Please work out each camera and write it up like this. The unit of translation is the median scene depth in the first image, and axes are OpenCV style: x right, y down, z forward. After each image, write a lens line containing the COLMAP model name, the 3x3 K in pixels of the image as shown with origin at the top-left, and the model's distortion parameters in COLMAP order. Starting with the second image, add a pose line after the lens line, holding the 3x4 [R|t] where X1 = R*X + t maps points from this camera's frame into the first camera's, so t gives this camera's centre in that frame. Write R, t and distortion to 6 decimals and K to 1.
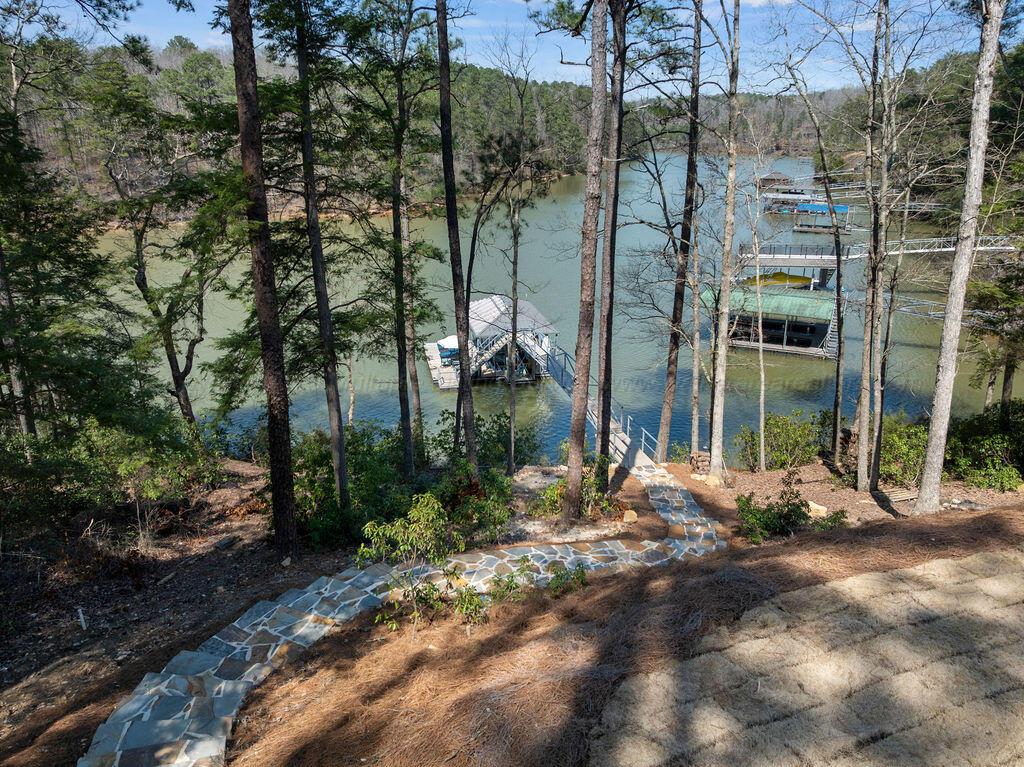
lens RADIAL K [[720.9, 0, 517.3], [0, 720.9, 383.5], [0, 0, 1]] dist [-0.033016, 0.000023]
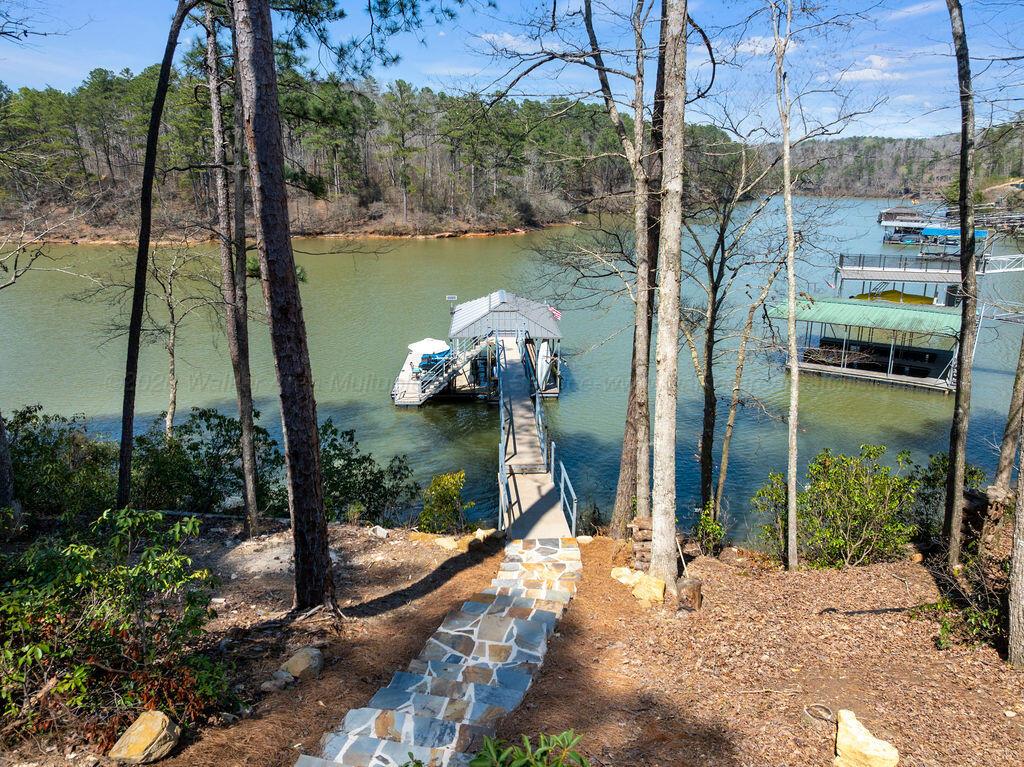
lens RADIAL K [[720.9, 0, 517.3], [0, 720.9, 383.5], [0, 0, 1]] dist [-0.033016, 0.000023]
pose [[0.988007, 0.044592, -0.147828, 0.108755], [-0.053141, 0.997104, -0.054397, 0.016372], [0.144974, 0.061601, 0.987516, 0.235310]]
